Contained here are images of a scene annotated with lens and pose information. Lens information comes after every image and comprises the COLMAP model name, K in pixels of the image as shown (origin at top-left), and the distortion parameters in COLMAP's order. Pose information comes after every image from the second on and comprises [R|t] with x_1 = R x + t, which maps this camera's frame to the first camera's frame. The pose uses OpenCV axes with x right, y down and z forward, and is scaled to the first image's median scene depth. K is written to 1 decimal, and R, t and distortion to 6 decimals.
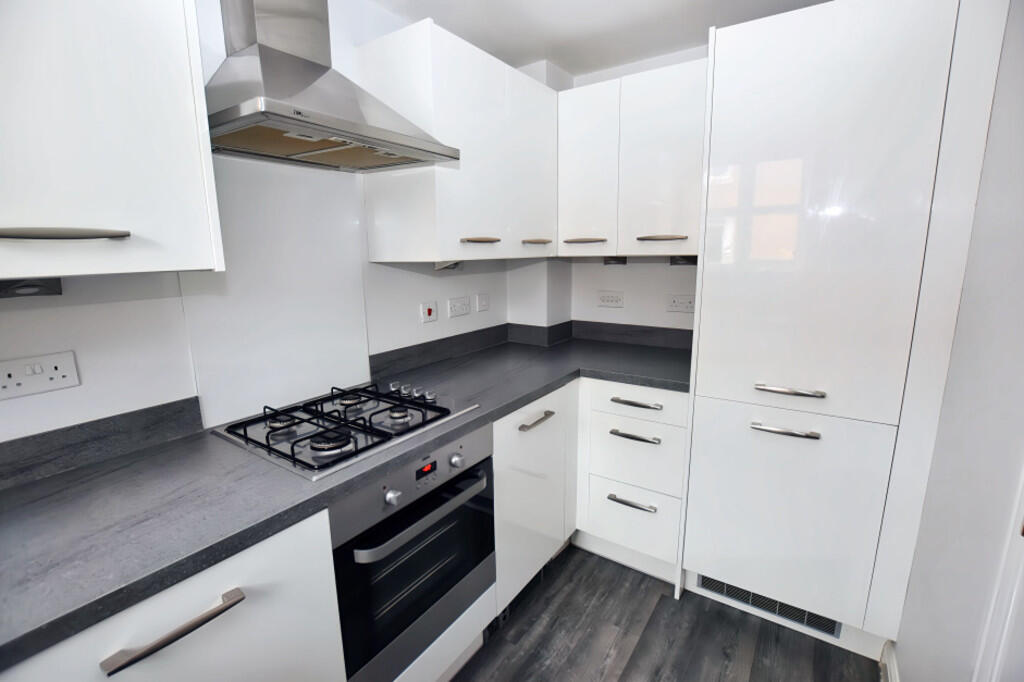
lens RADIAL K [[461.9, 0, 505.1], [0, 461.9, 339.9], [0, 0, 1]] dist [-0.019403, 0.000875]
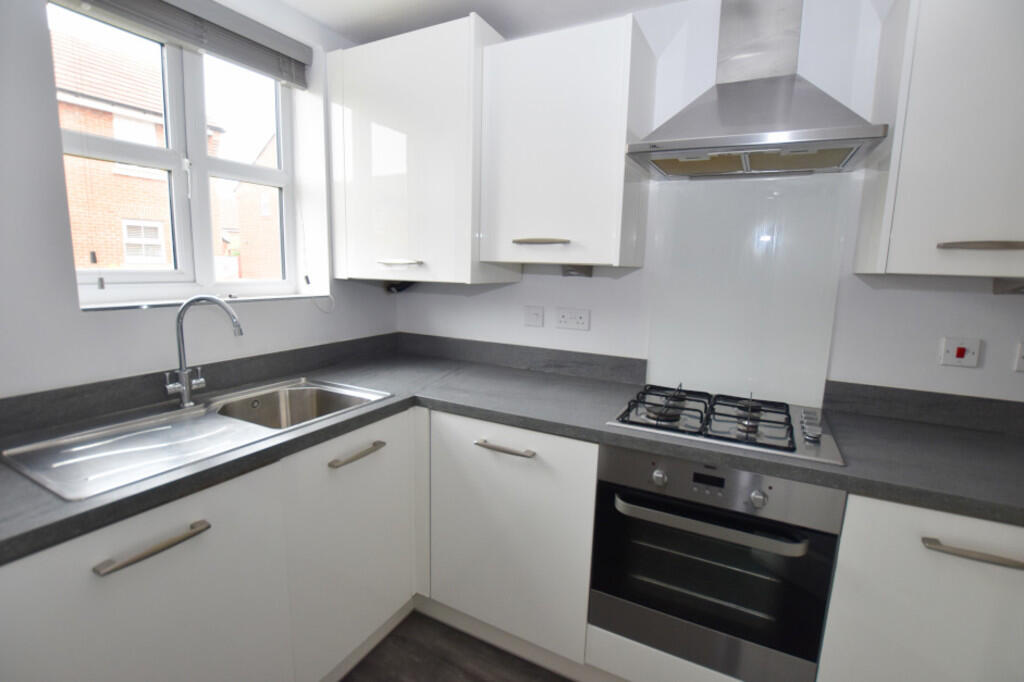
lens RADIAL K [[468.9, 0, 512.0], [0, 468.9, 341.0], [0, 0, 1]] dist [-0.020865, 0.000187]
pose [[0.126384, 0.175891, -0.976263, 0.501476], [-0.217135, 0.965194, 0.145787, -0.037801], [0.967925, 0.193556, 0.160177, 0.287573]]
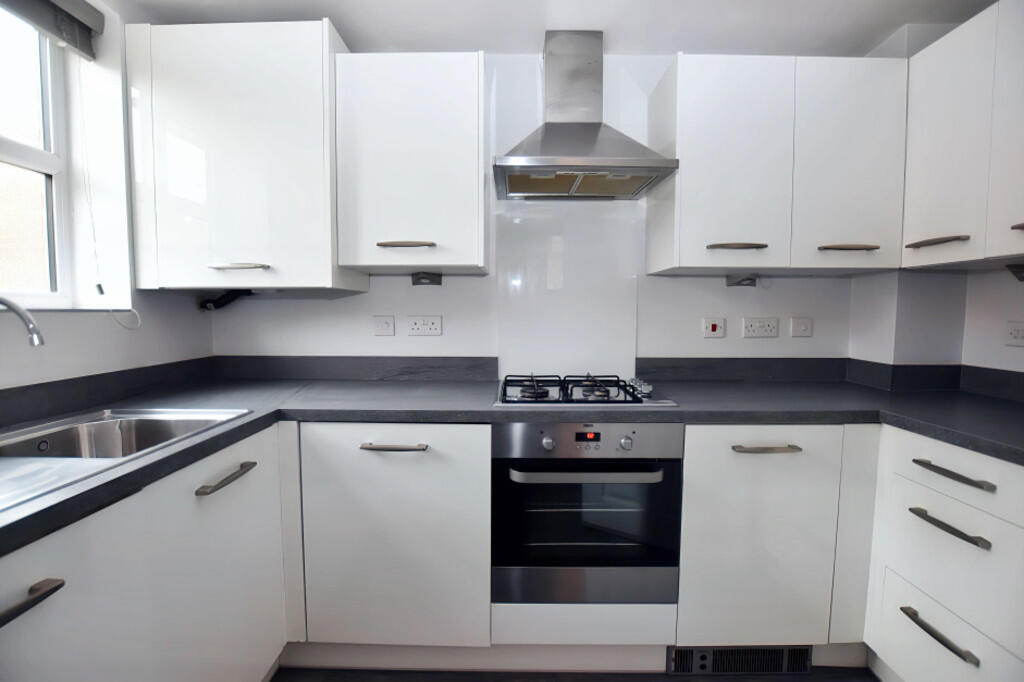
lens RADIAL K [[461.9, 0, 505.1], [0, 461.9, 339.9], [0, 0, 1]] dist [-0.019403, 0.000875]
pose [[0.561304, 0.071913, -0.824479, 0.476299], [-0.170291, 0.984936, -0.030025, 0.084631], [0.809901, 0.157254, 0.565095, 0.107768]]
